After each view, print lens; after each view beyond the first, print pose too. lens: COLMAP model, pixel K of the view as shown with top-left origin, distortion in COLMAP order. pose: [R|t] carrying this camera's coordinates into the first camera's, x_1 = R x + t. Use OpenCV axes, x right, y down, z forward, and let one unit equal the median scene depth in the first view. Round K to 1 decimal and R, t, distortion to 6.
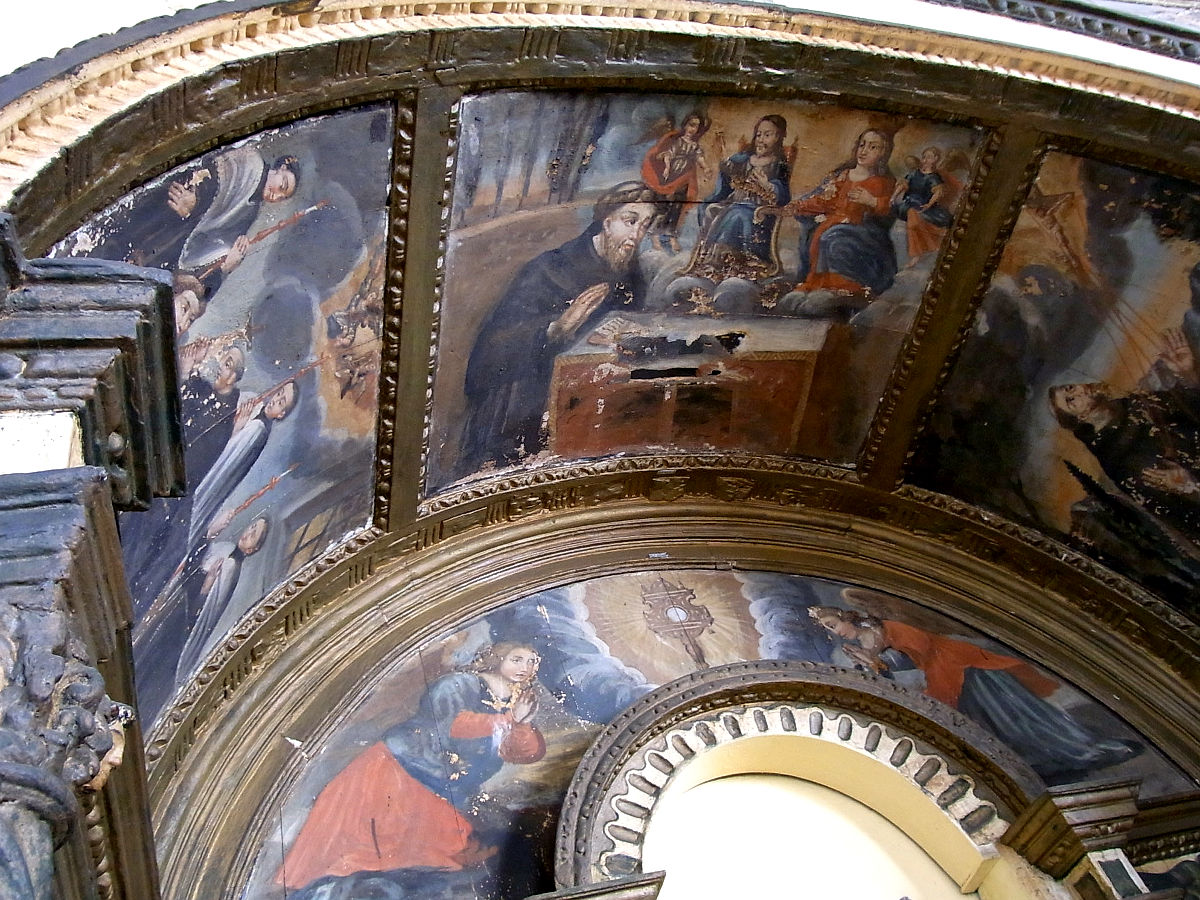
lens RADIAL K [[1047.9, 0, 600.0], [0, 1047.9, 450.0], [0, 0, 1]] dist [-0.107282, 0.053606]
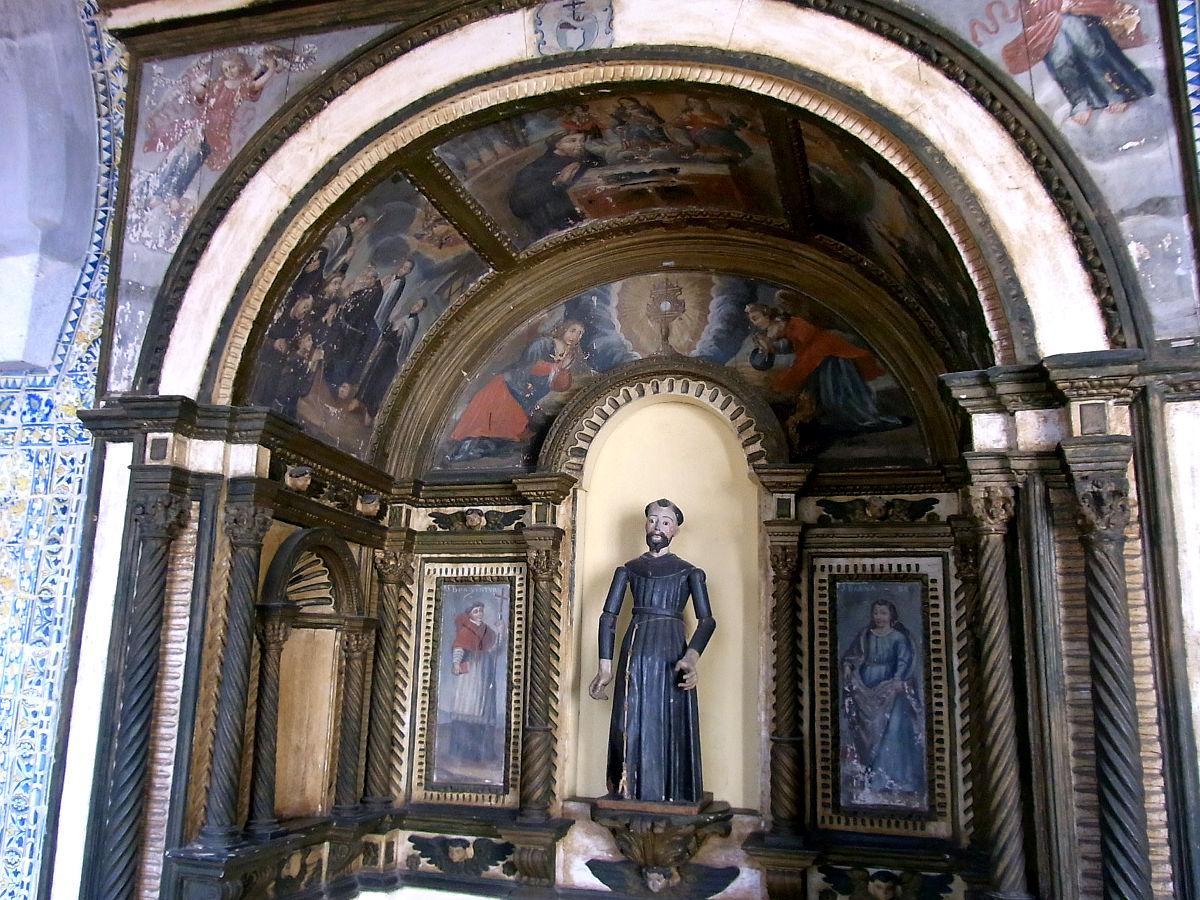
lens RADIAL K [[941.0, 0, 596.7], [0, 941.0, 465.9], [0, 0, 1]] dist [-0.111997, 0.133824]
pose [[0.882038, 0.195900, -0.428524, 0.798852], [0.128315, 0.775229, 0.618511, -0.719656], [0.453371, -0.600536, 0.658644, -0.322456]]
